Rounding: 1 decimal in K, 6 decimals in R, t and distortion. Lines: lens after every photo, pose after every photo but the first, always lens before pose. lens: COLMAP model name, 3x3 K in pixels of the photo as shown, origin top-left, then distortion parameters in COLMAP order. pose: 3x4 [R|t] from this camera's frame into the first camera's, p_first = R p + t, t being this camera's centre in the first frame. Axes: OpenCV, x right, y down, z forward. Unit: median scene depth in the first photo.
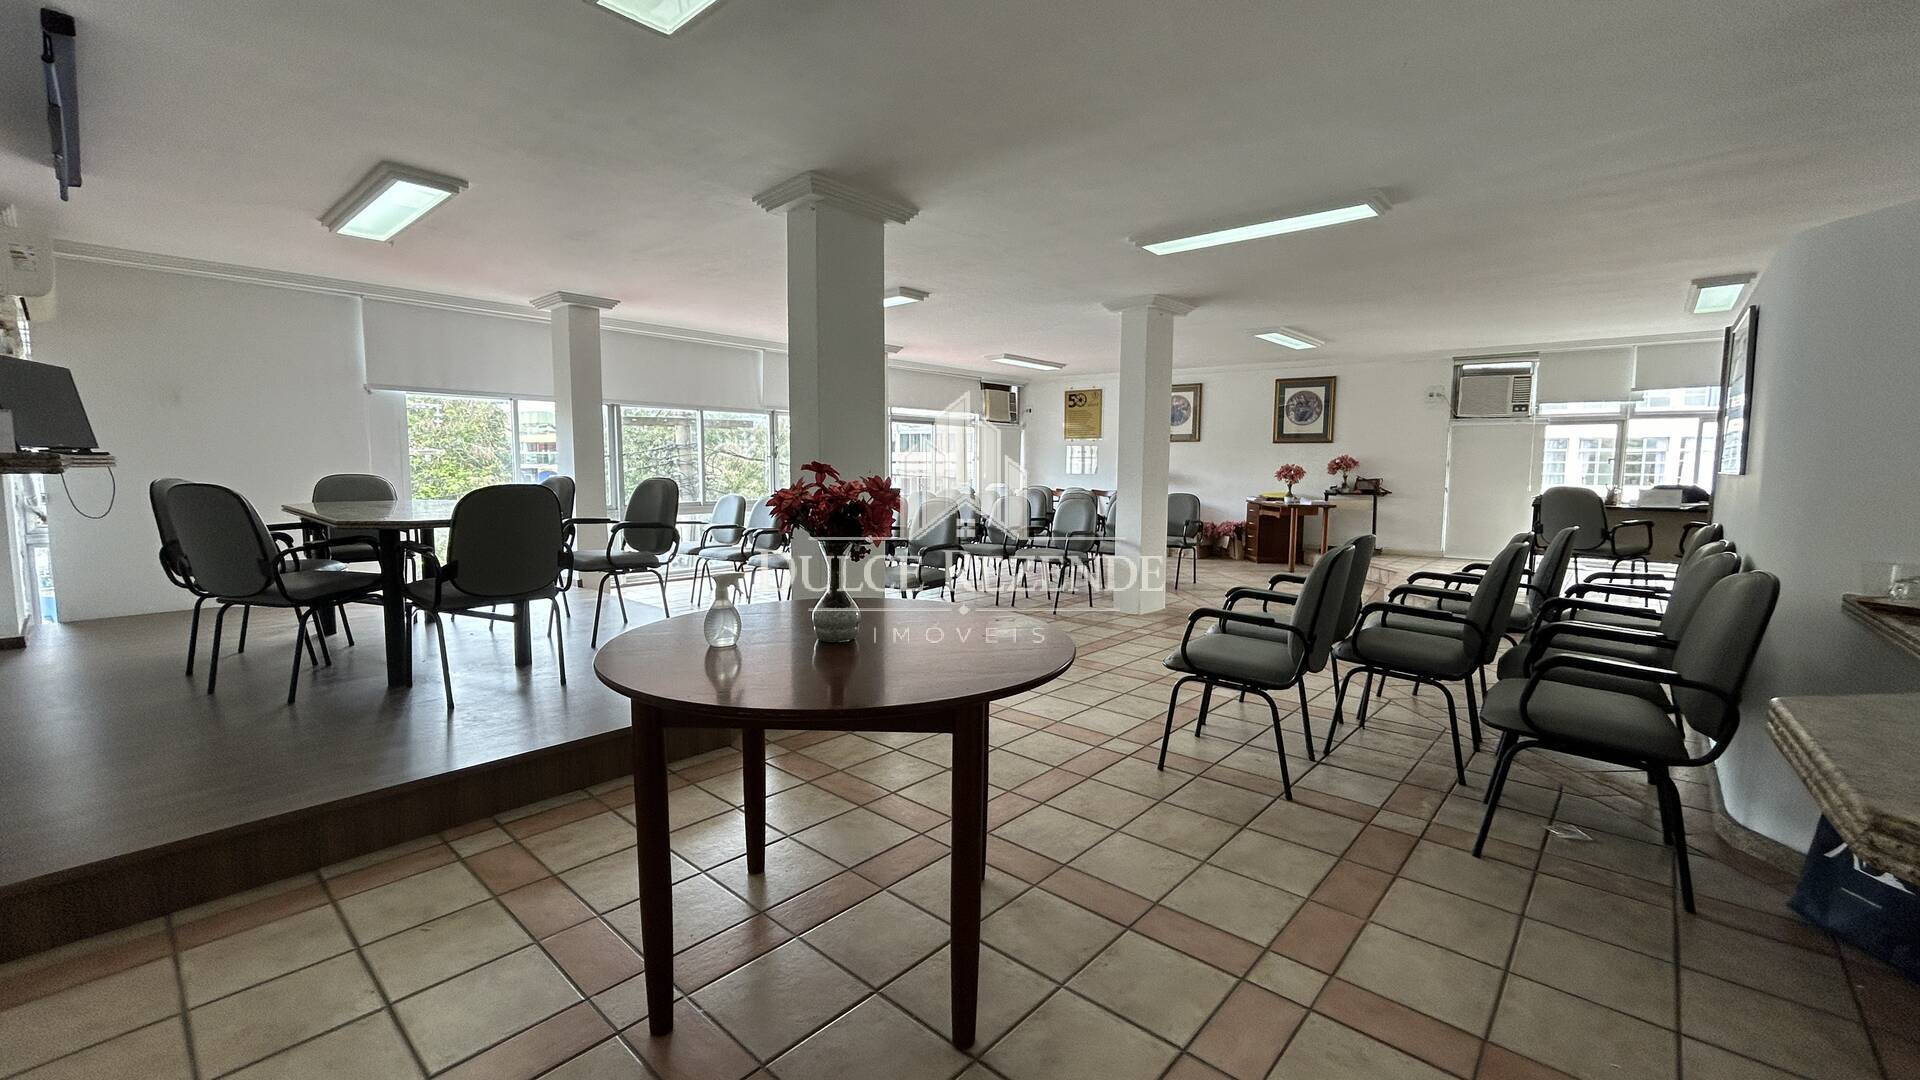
lens RADIAL K [[782.7, 0, 961.1], [0, 782.7, 541.1], [0, 0, 1]] dist [-0.004118, -0.001048]
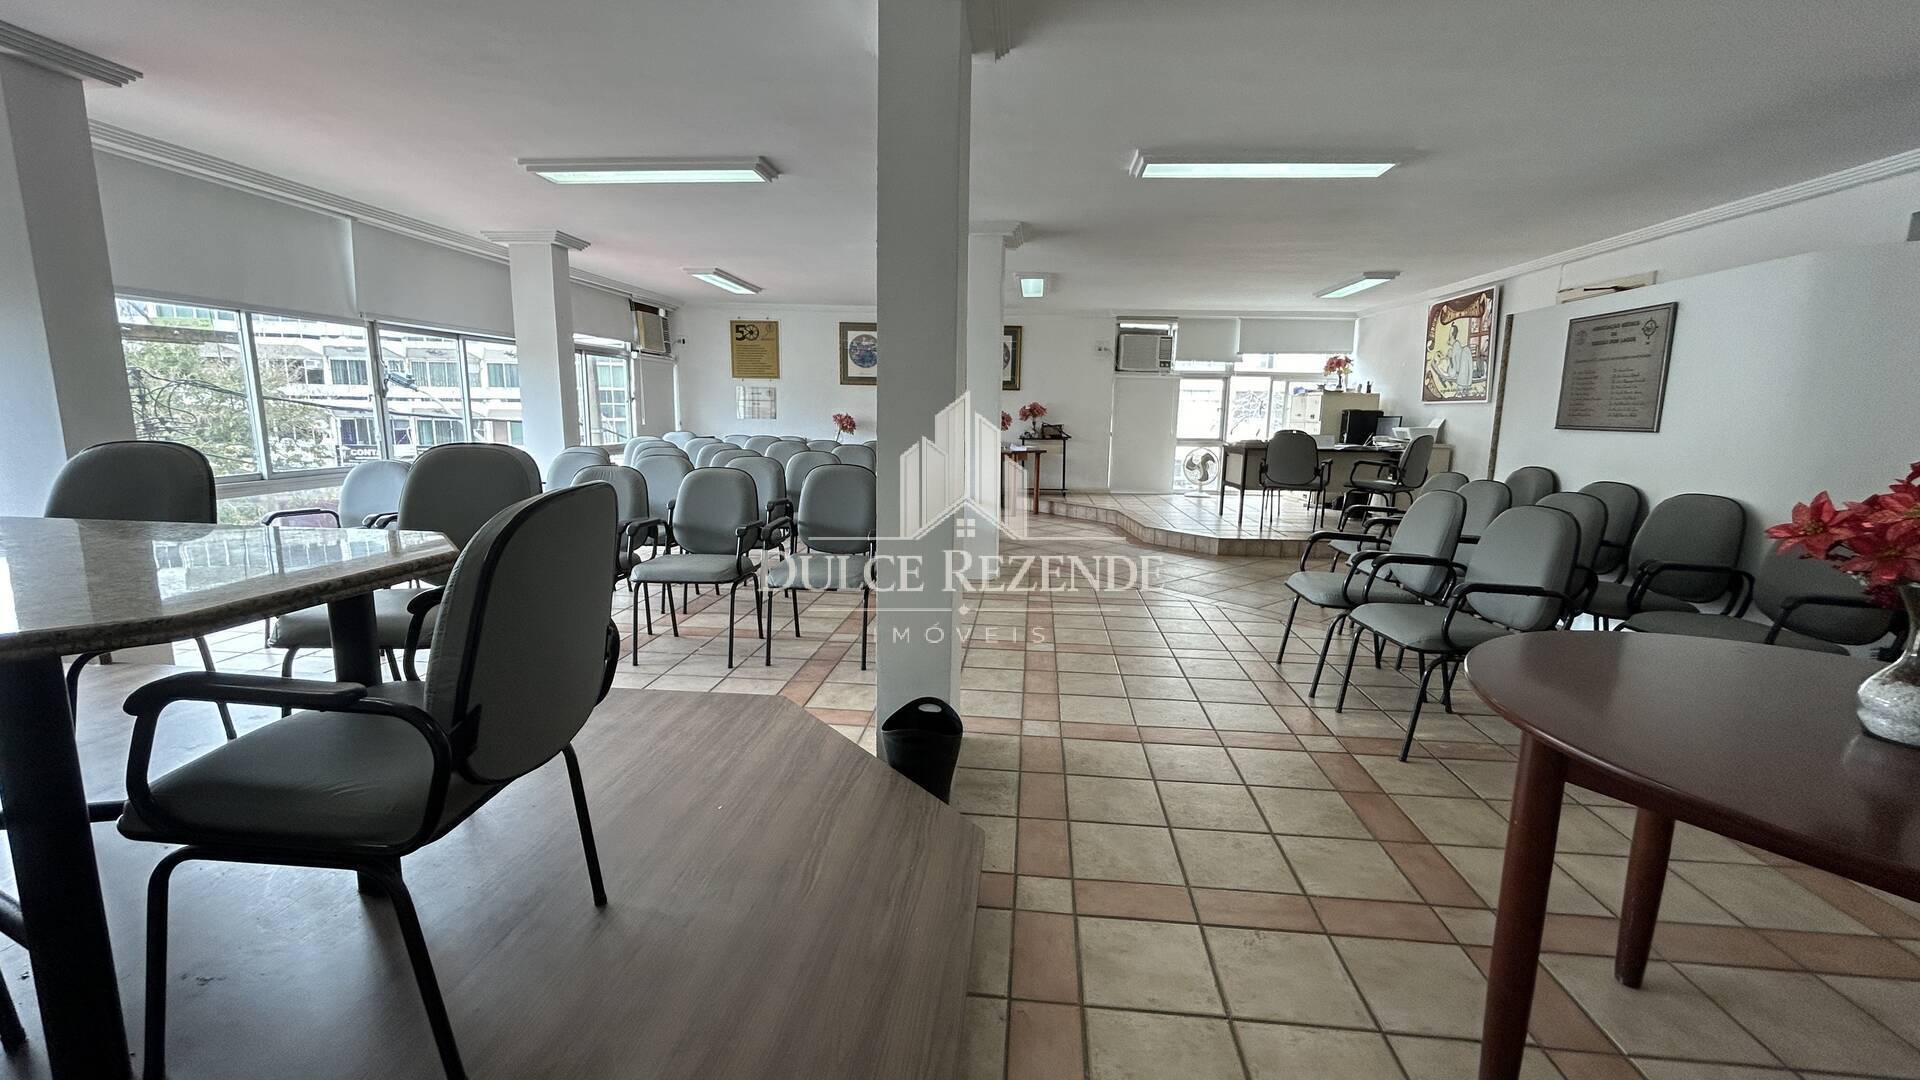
lens RADIAL K [[782.7, 0, 964.4], [0, 782.7, 532.0], [0, 0, 1]] dist [-0.004118, -0.001048]
pose [[0.799882, -0.087760, 0.593706, -0.234009], [0.048601, 0.995474, 0.081669, -0.026541], [-0.598186, -0.036471, 0.800527, 0.207323]]
